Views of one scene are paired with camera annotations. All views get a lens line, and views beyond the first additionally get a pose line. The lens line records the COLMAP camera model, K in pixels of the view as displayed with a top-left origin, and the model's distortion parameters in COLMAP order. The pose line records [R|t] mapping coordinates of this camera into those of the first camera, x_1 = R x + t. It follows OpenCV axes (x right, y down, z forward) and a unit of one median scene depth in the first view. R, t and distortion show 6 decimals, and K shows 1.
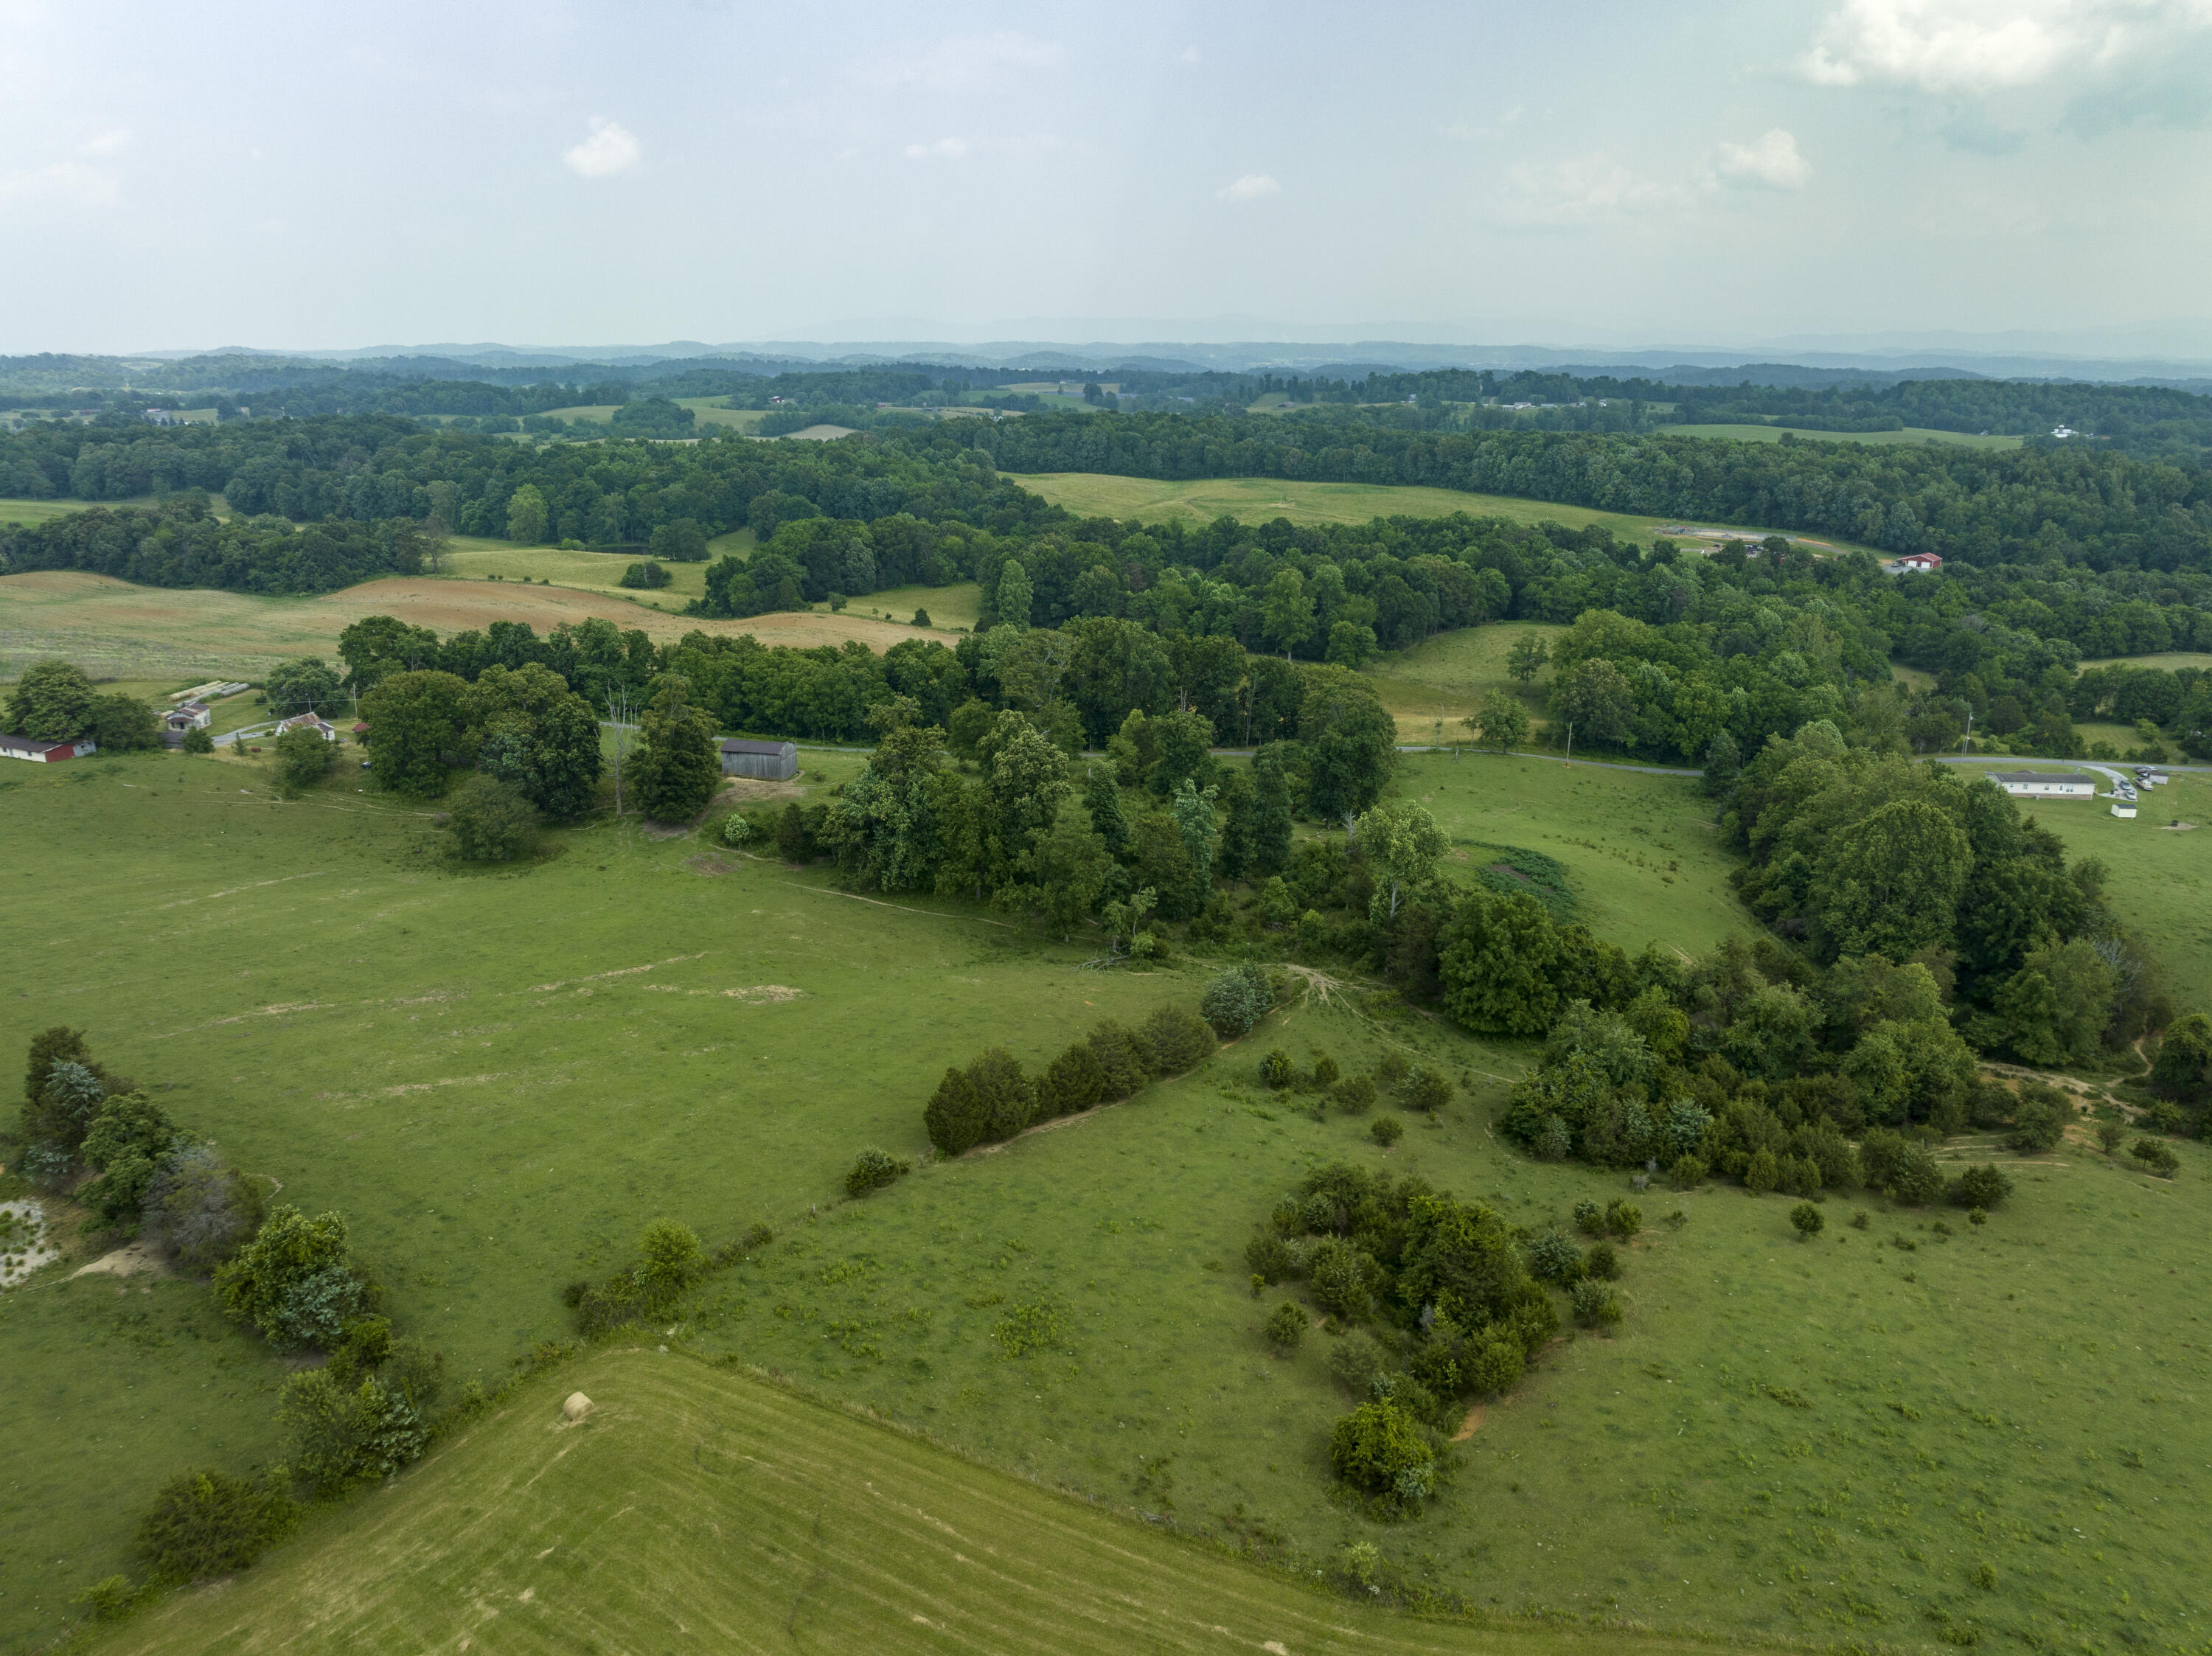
lens RADIAL K [[1557.6, 0, 1117.0], [0, 1557.6, 836.0], [0, 0, 1]] dist [-0.043538, 0.008987]
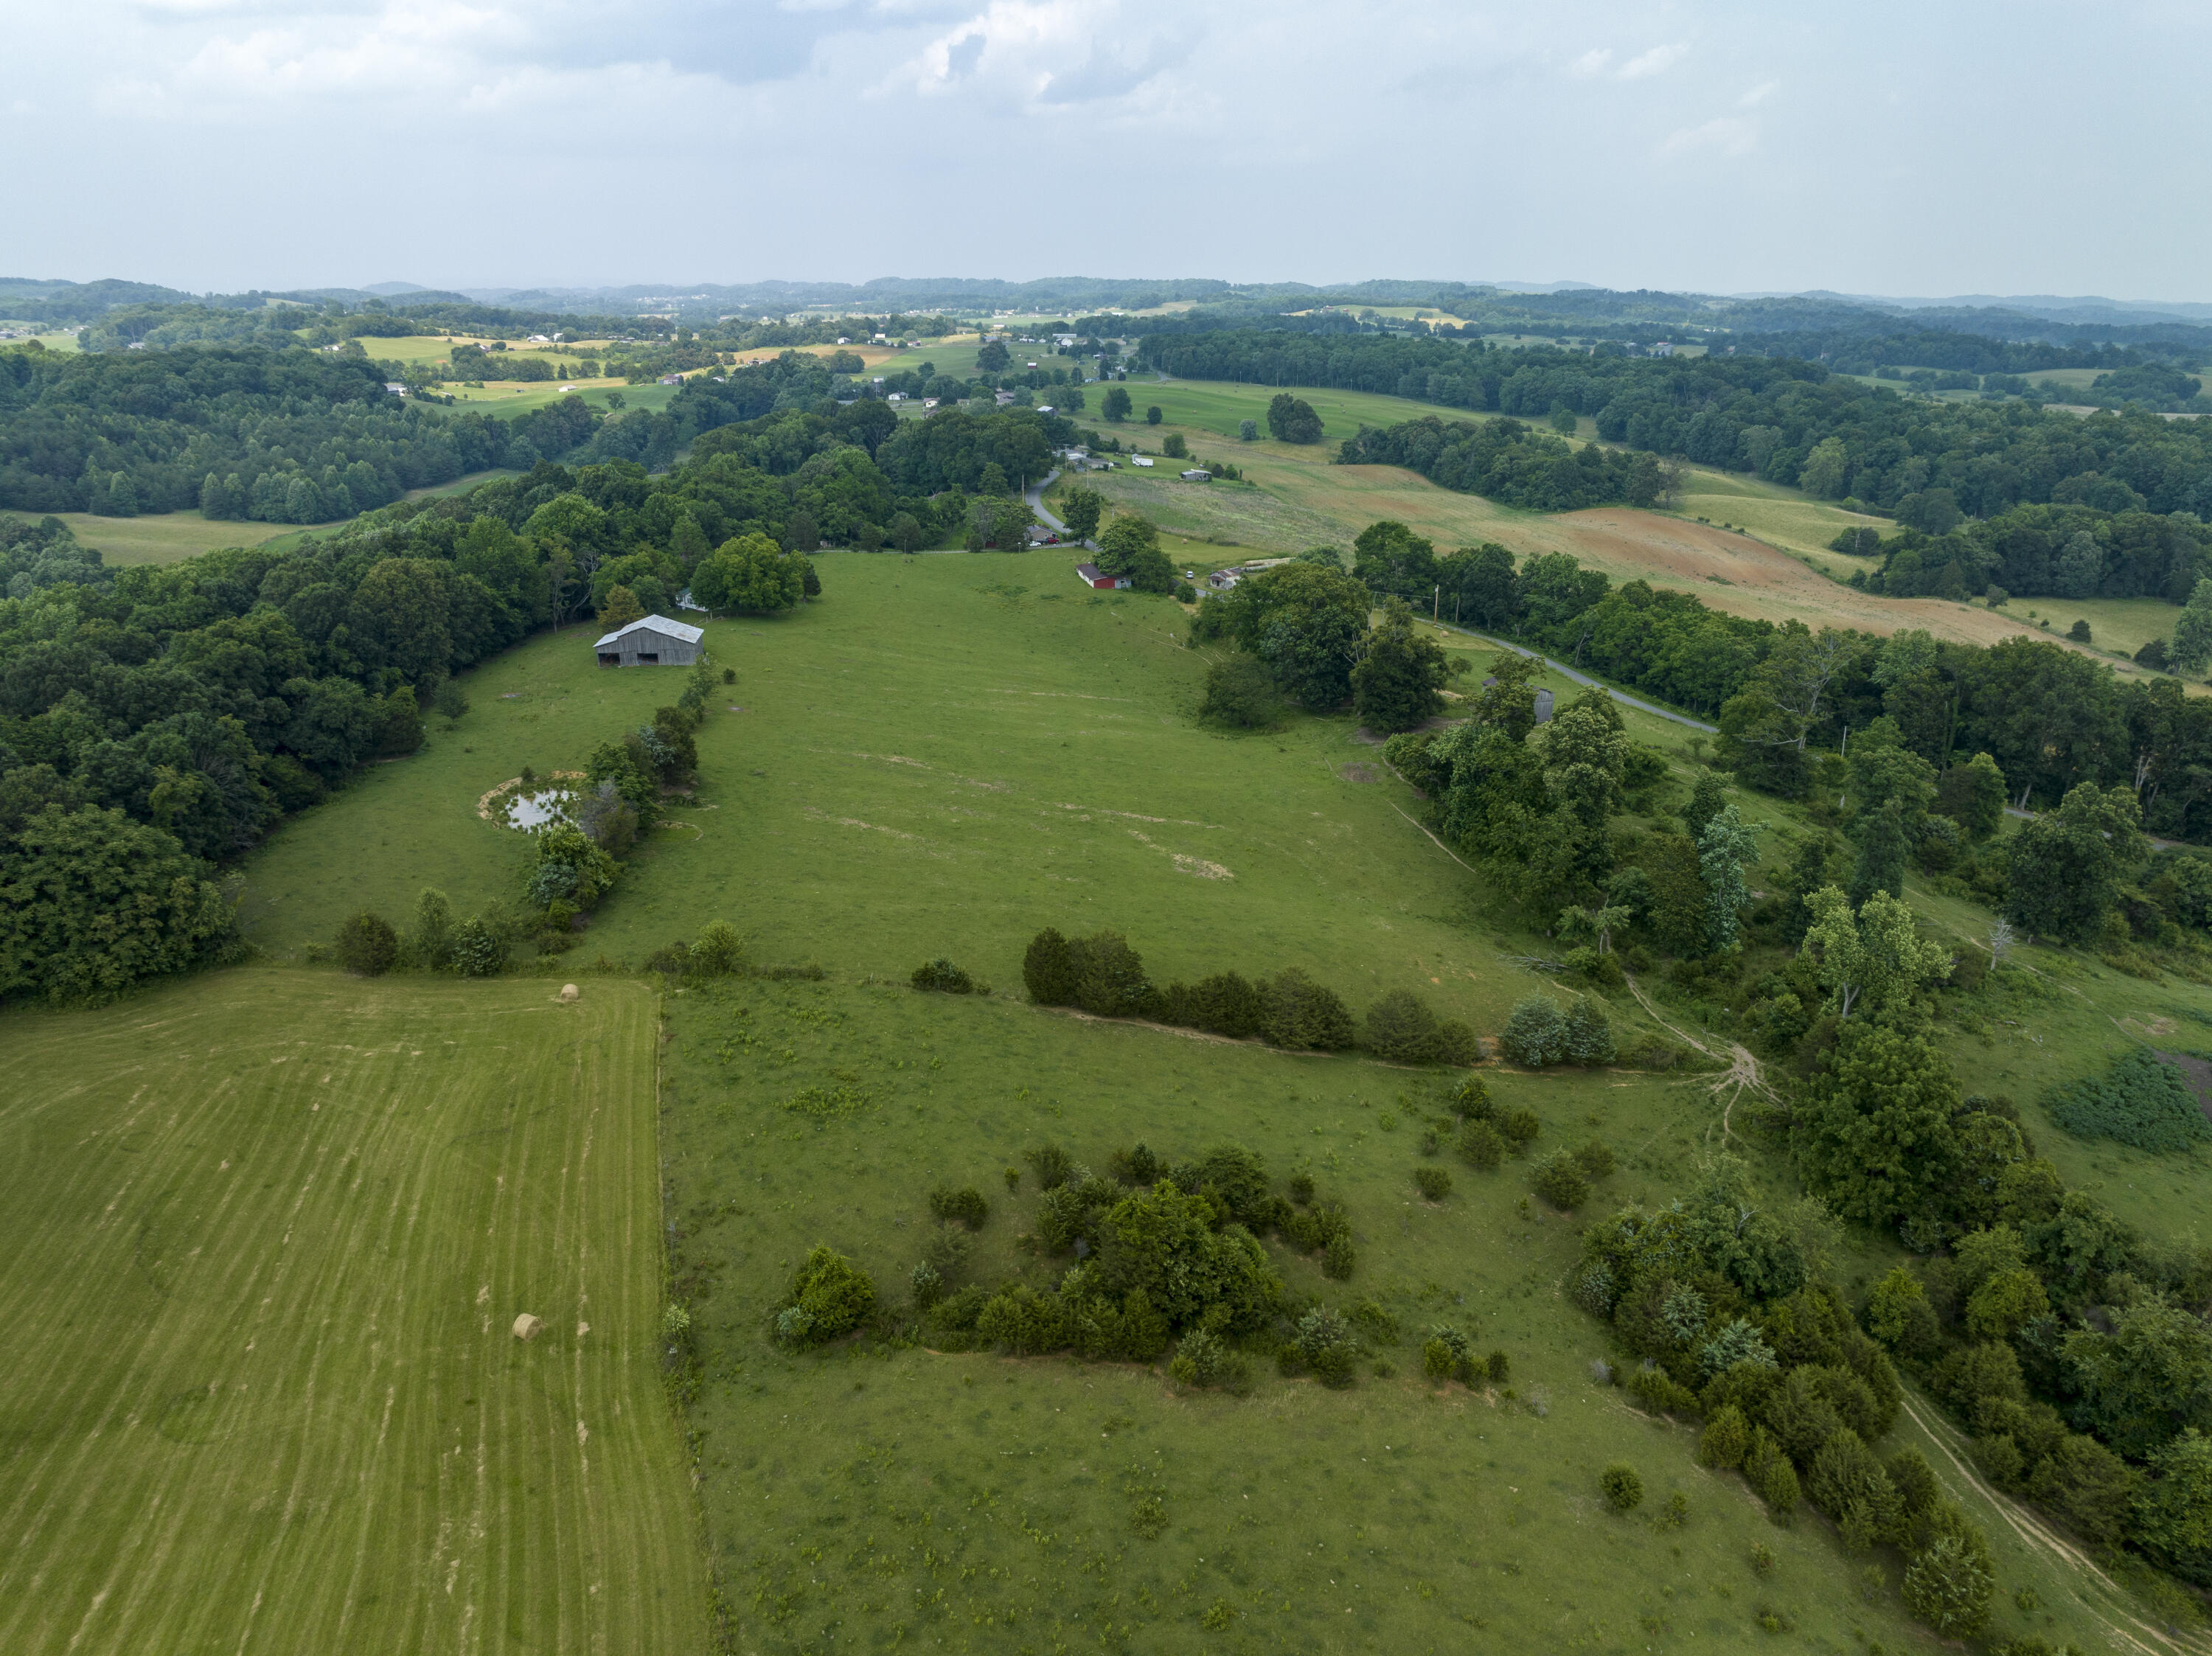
lens RADIAL K [[1557.6, 0, 1112.6], [0, 1557.6, 825.2], [0, 0, 1]] dist [-0.043538, 0.008987]
pose [[0.599711, 0.273340, -0.752085, 0.178397], [-0.254659, 0.956181, 0.144453, -0.022908], [0.758614, 0.104895, 0.643041, 0.071574]]
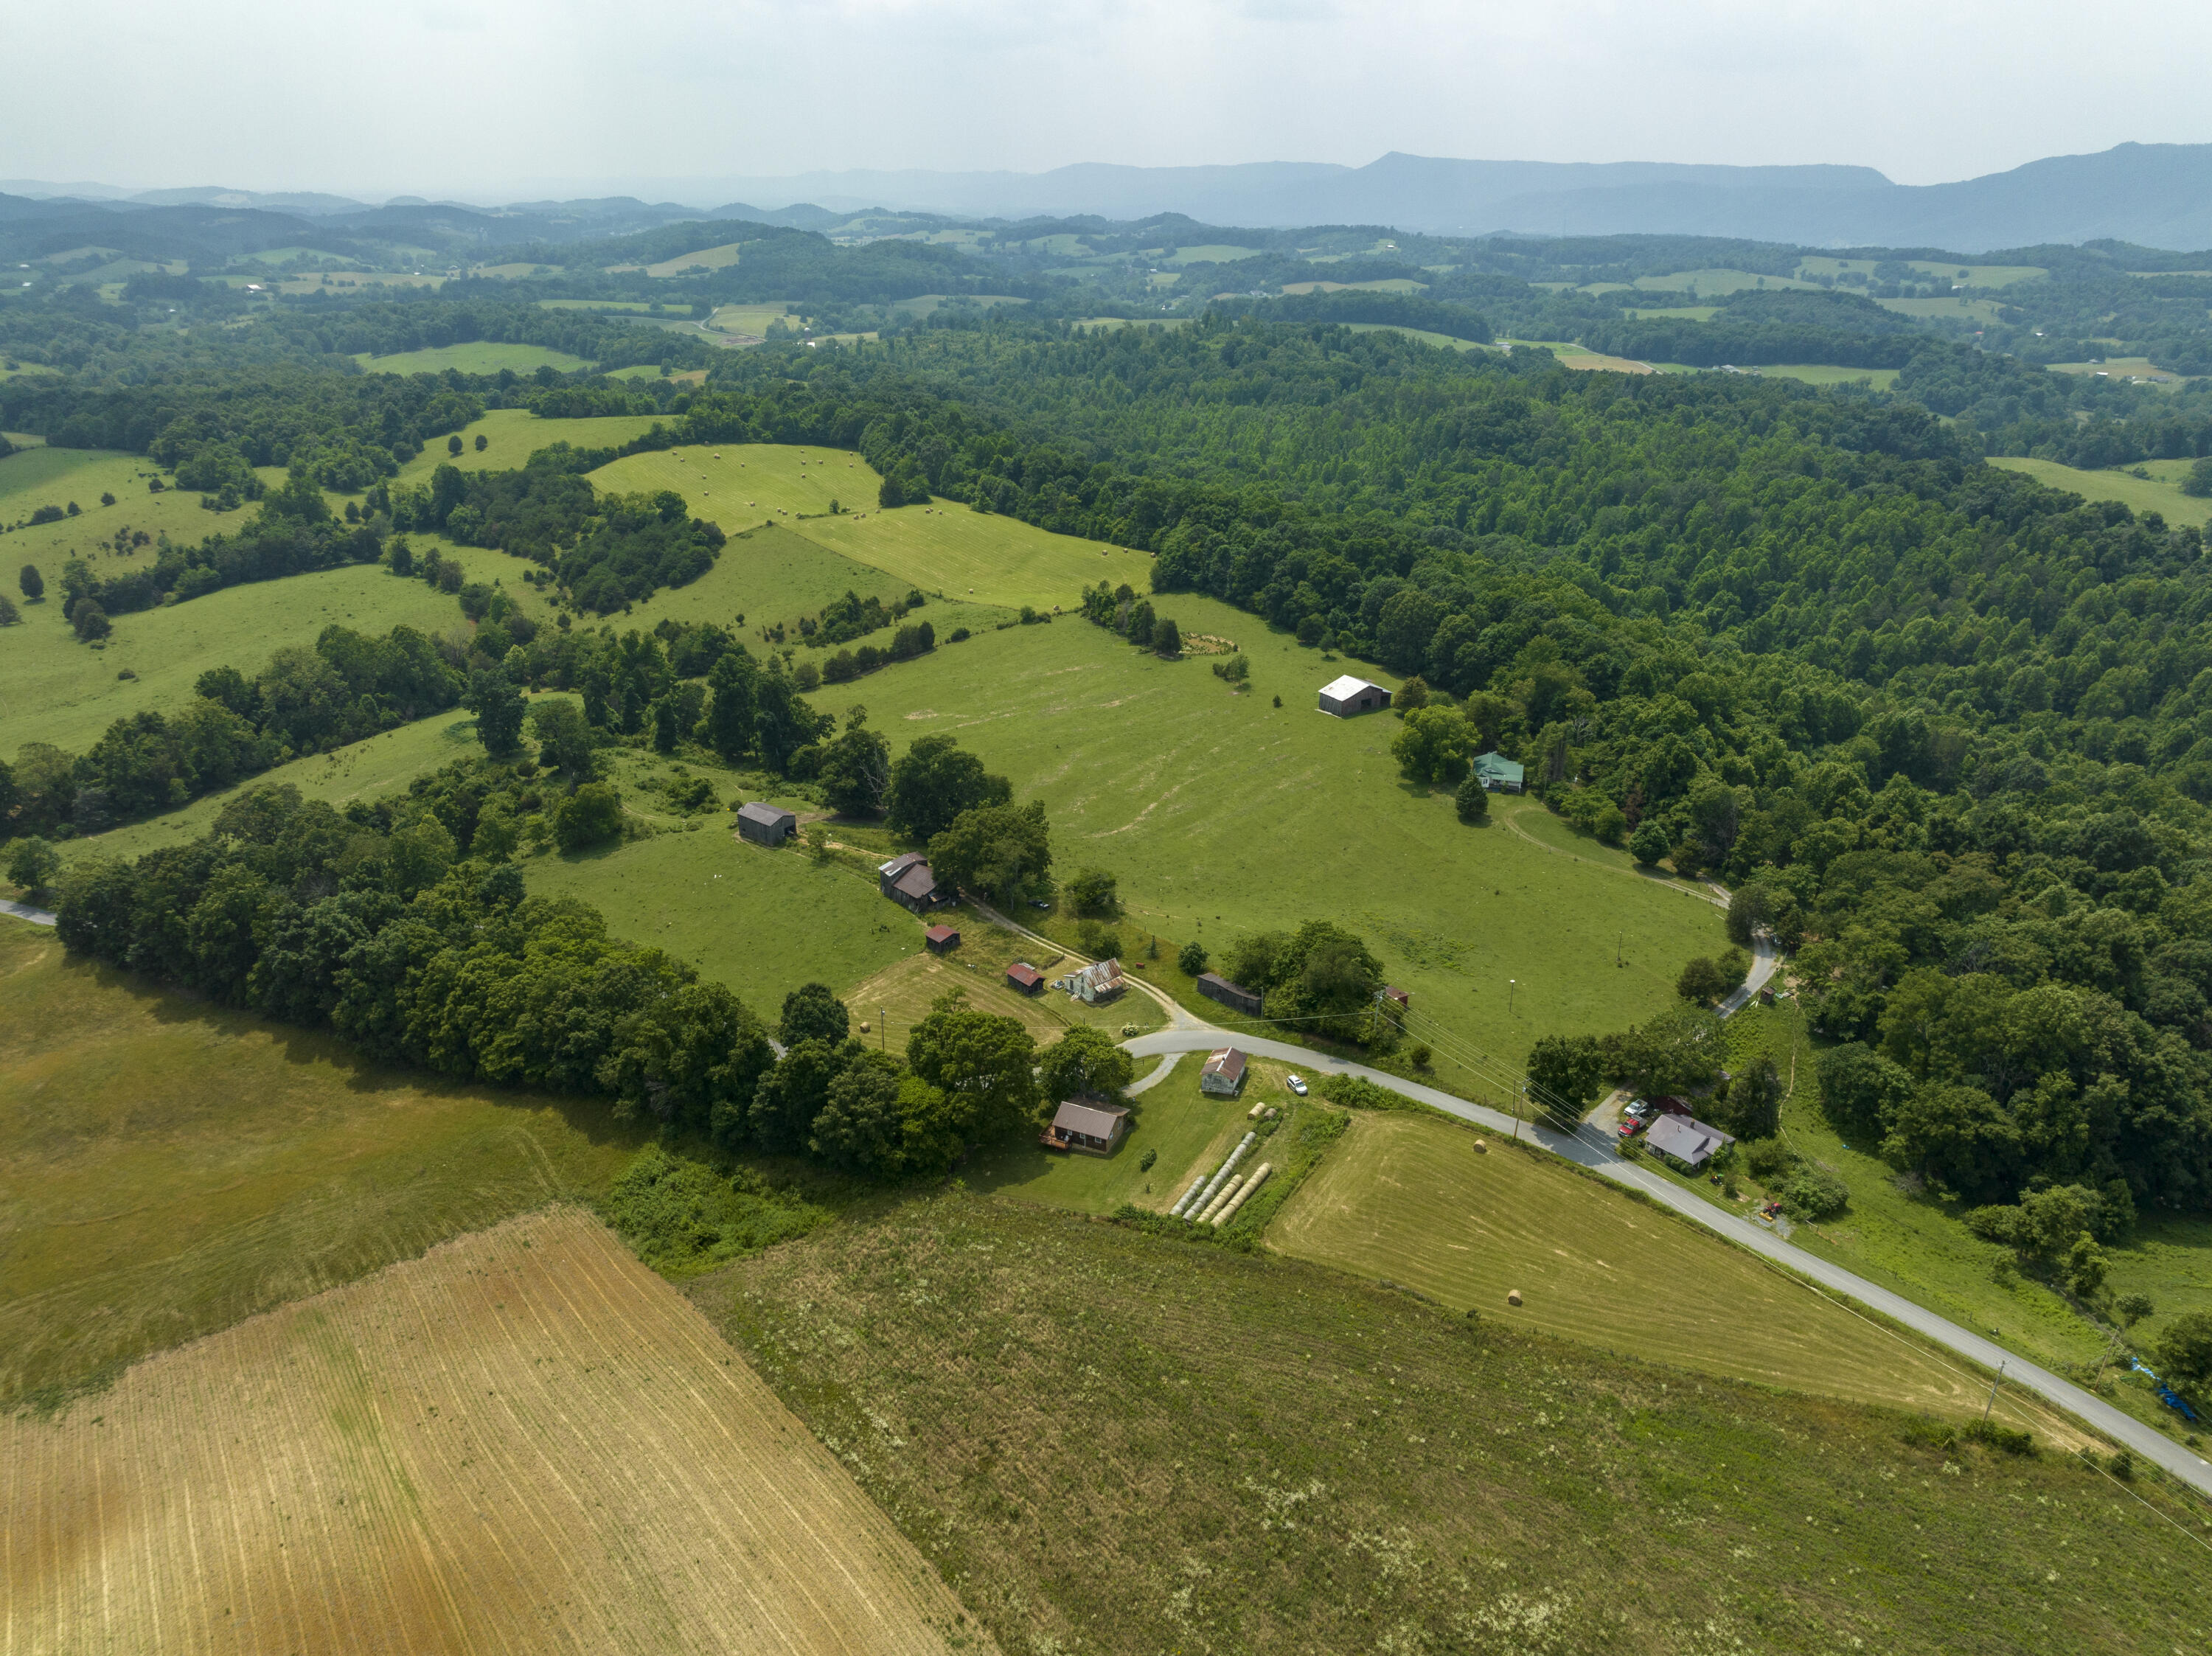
lens RADIAL K [[1557.6, 0, 1119.6], [0, 1557.6, 826.6], [0, 0, 1]] dist [-0.043538, 0.008987]
pose [[-0.890381, -0.189086, 0.414087, -0.450142], [0.127701, 0.769371, 0.625908, -0.356411], [-0.436937, 0.610177, -0.660887, 0.768182]]
